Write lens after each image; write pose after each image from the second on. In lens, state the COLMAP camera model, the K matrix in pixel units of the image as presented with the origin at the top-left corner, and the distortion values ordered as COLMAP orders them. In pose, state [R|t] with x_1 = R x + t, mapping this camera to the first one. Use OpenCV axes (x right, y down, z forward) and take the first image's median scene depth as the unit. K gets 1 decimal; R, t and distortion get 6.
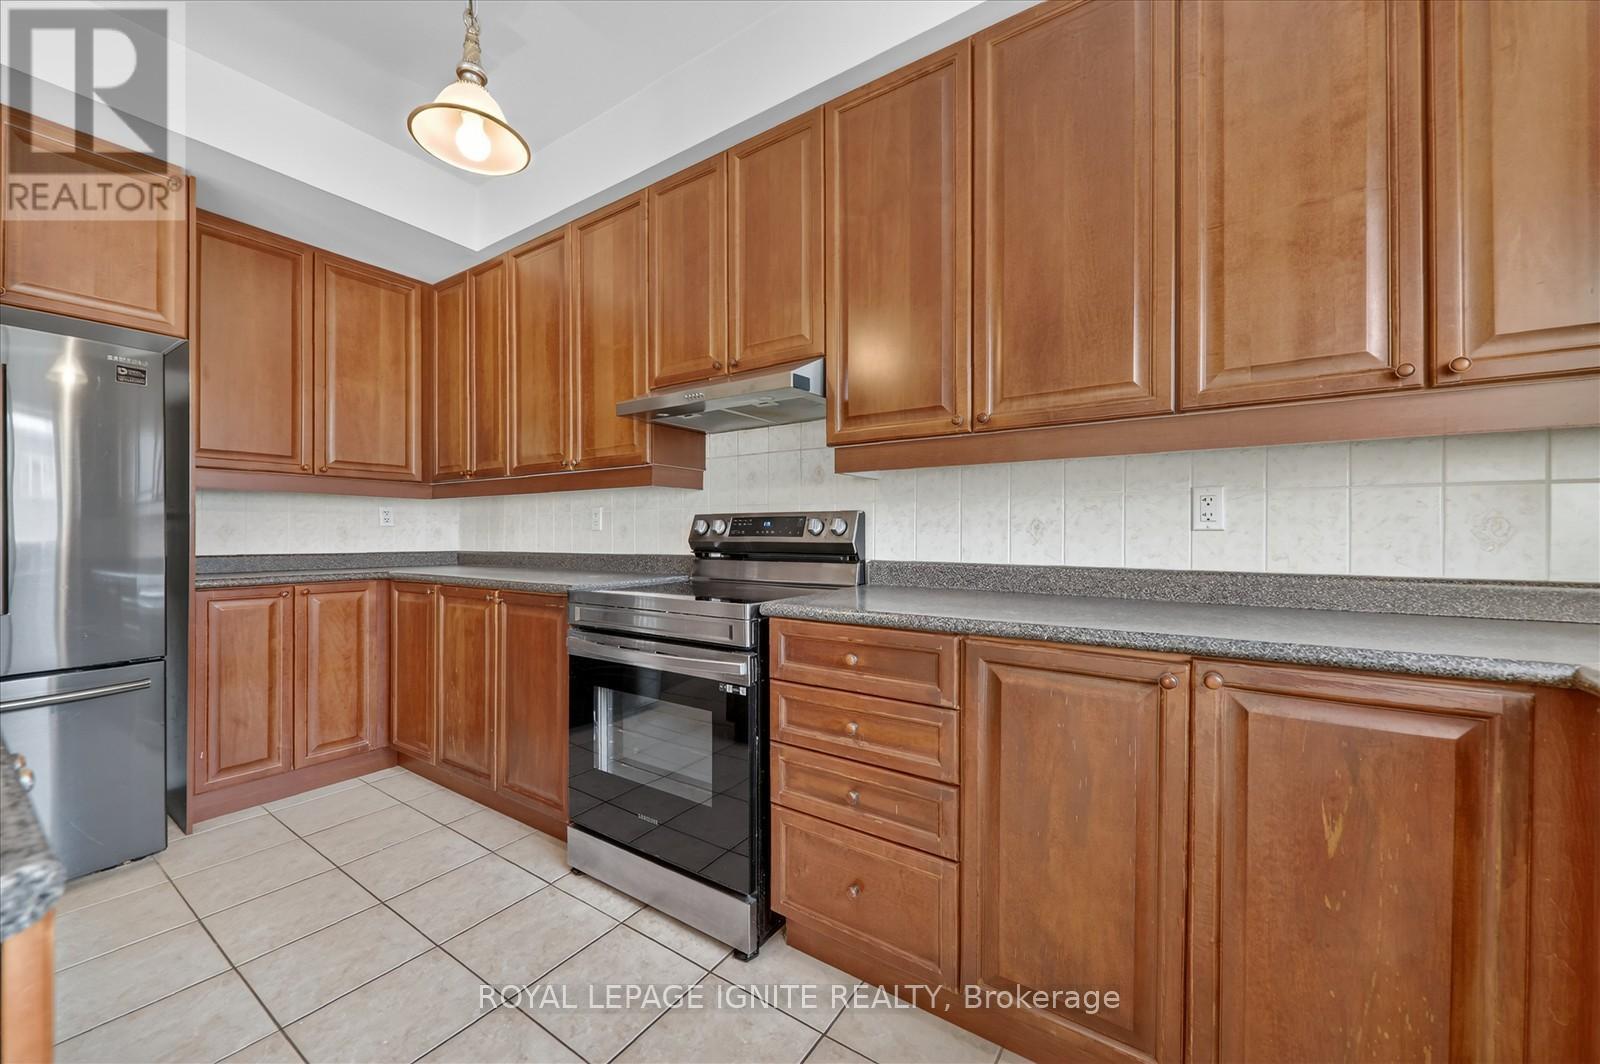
lens RADIAL K [[597.1, 0, 800.0], [0, 597.1, 532.0], [0, 0, 1]] dist [0.000241, -0.002507]
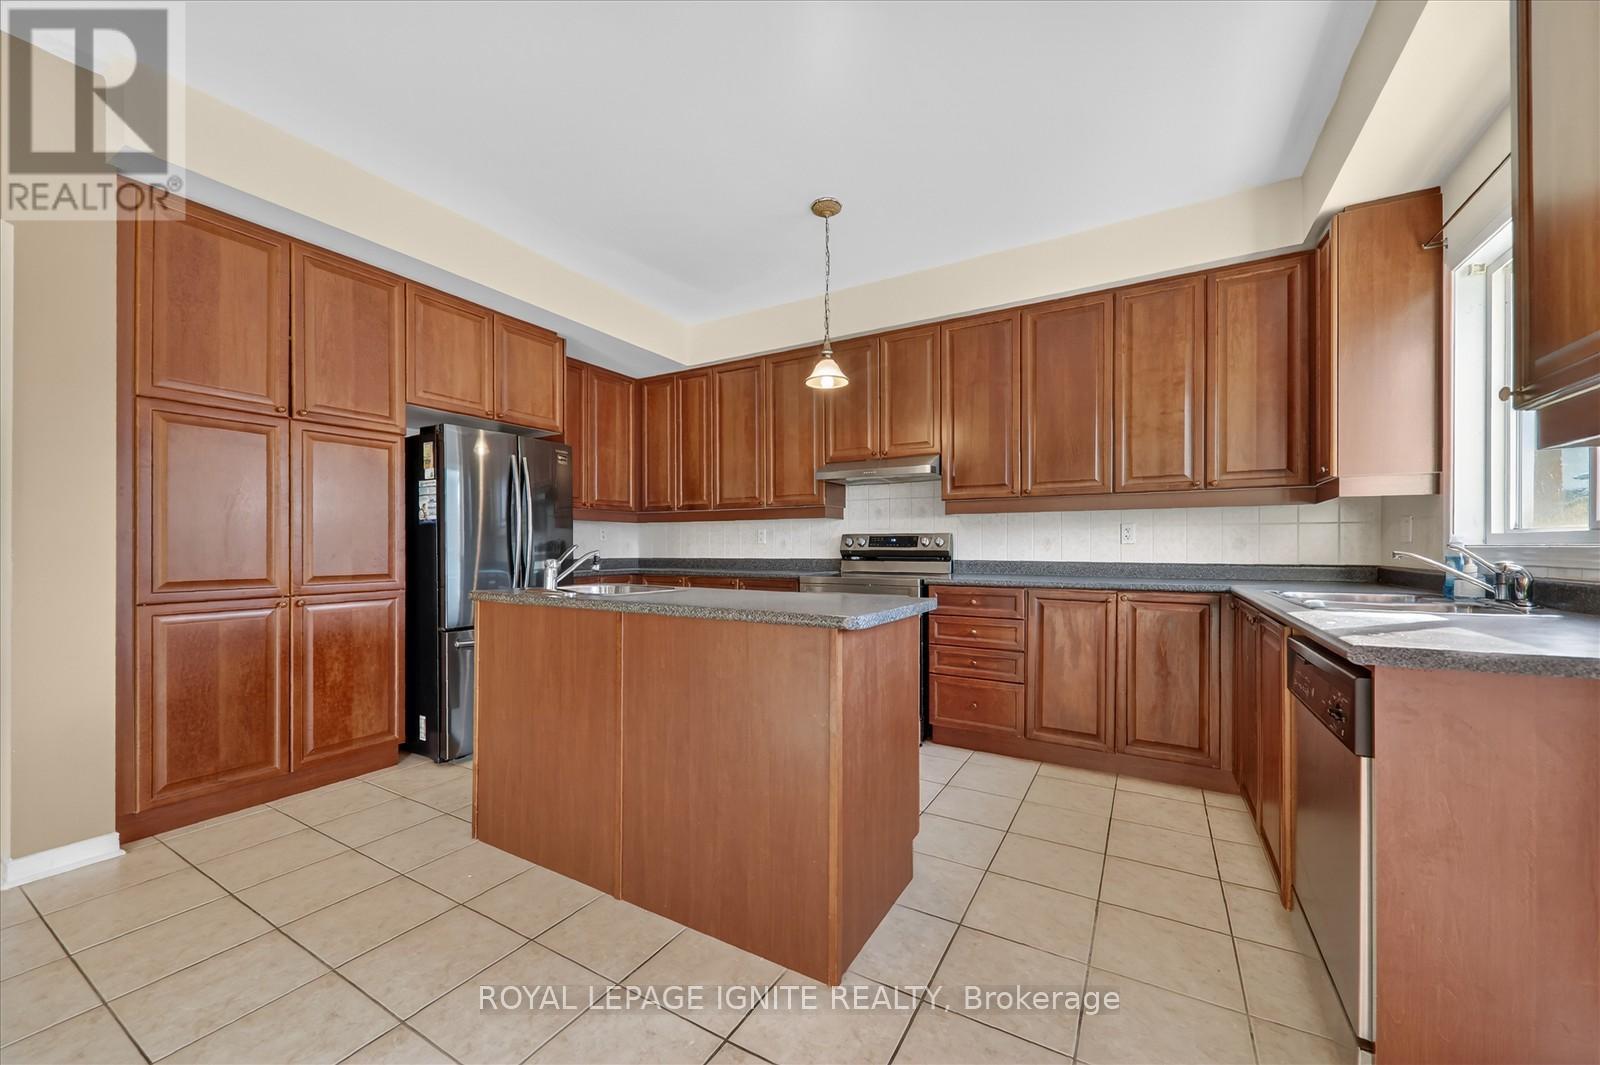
lens RADIAL K [[604.5, 0, 796.1], [0, 604.5, 544.7], [0, 0, 1]] dist [-0.000535, -0.000307]
pose [[0.998125, -0.002416, 0.061154, -0.587311], [0.002145, 0.999988, 0.004488, -0.010349], [-0.061164, -0.004349, 0.998118, -1.002291]]
